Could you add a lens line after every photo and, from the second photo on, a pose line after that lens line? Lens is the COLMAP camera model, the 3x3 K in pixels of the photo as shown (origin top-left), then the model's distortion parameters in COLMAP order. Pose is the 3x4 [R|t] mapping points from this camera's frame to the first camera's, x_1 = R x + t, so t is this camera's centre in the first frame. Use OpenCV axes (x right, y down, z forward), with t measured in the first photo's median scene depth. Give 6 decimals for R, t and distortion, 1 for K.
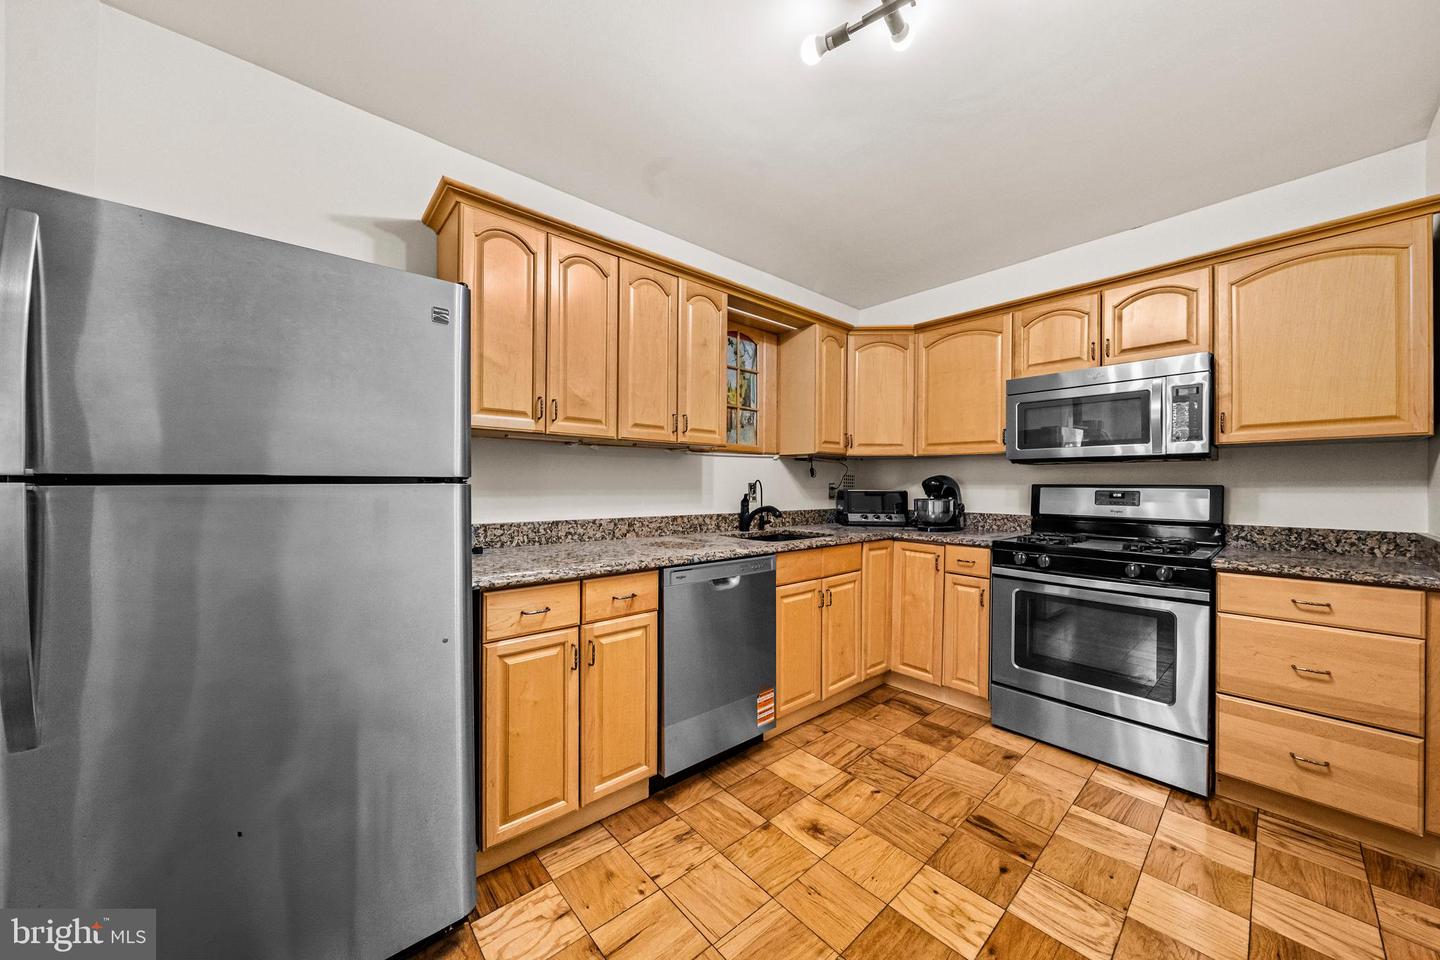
lens RADIAL K [[494.9, 0, 719.9], [0, 494.9, 485.8], [0, 0, 1]] dist [-0.001475, 0.000010]
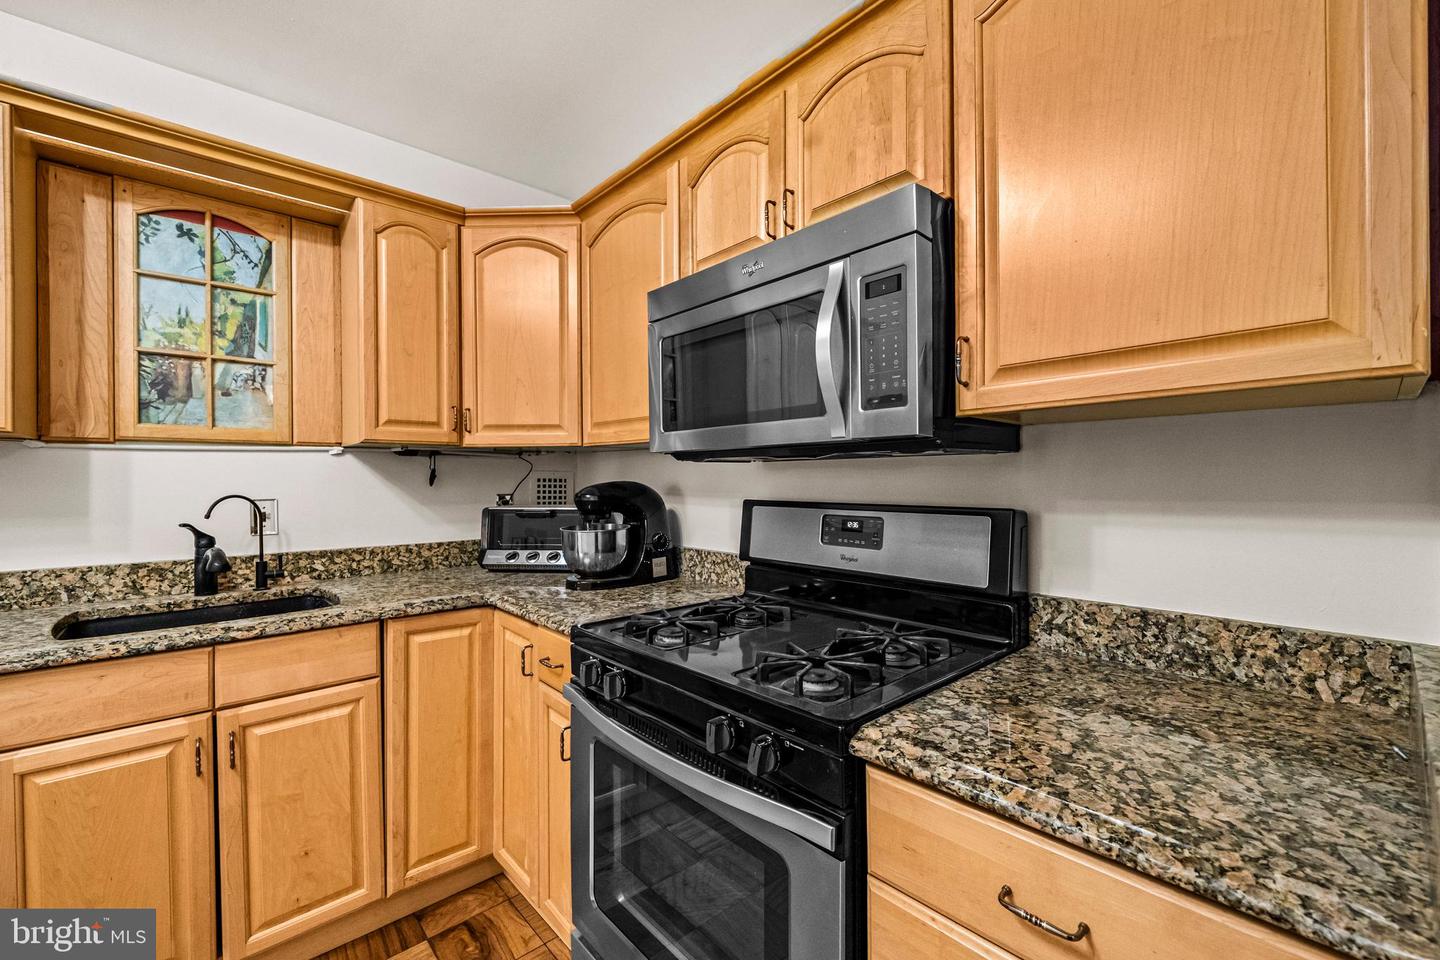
lens RADIAL K [[592.9, 0, 720.6], [0, 592.9, 482.6], [0, 0, 1]] dist [0.000005, -0.000118]
pose [[0.999835, -0.009480, 0.015497, 0.678940], [0.009432, 0.999951, 0.003140, -0.026162], [-0.015526, -0.002993, 0.999875, 0.431116]]
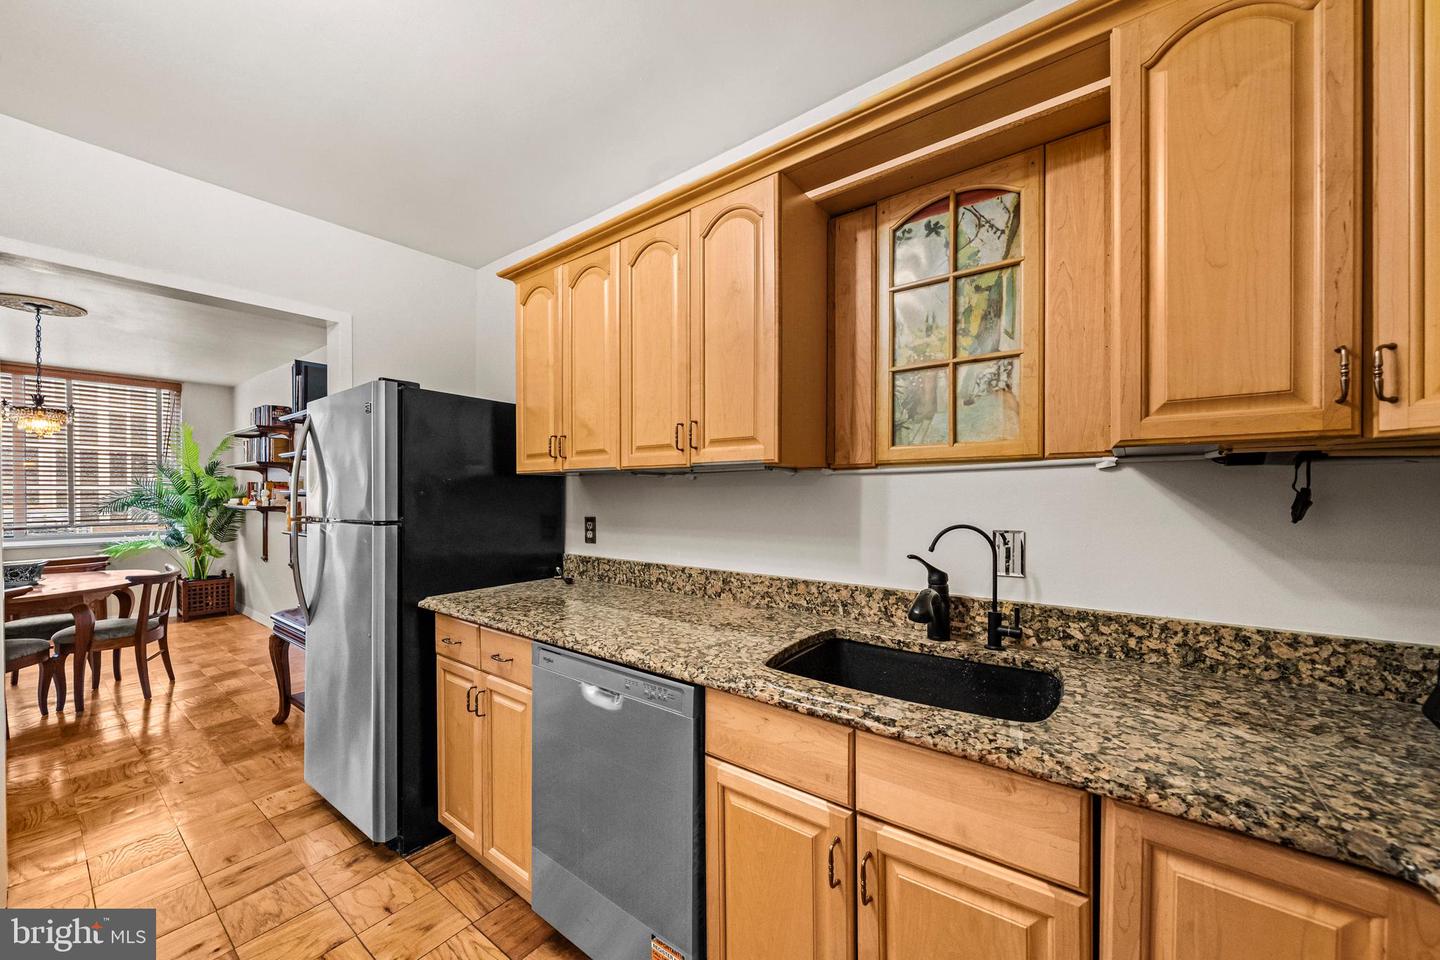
lens RADIAL K [[538.0, 0, 710.8], [0, 538.0, 499.8], [0, 0, 1]] dist [-0.002458, -0.000373]
pose [[0.196066, 0.002406, -0.980588, 0.567272], [-0.001070, 0.999997, 0.002240, -0.039988], [0.980590, 0.000610, 0.196068, 0.820497]]
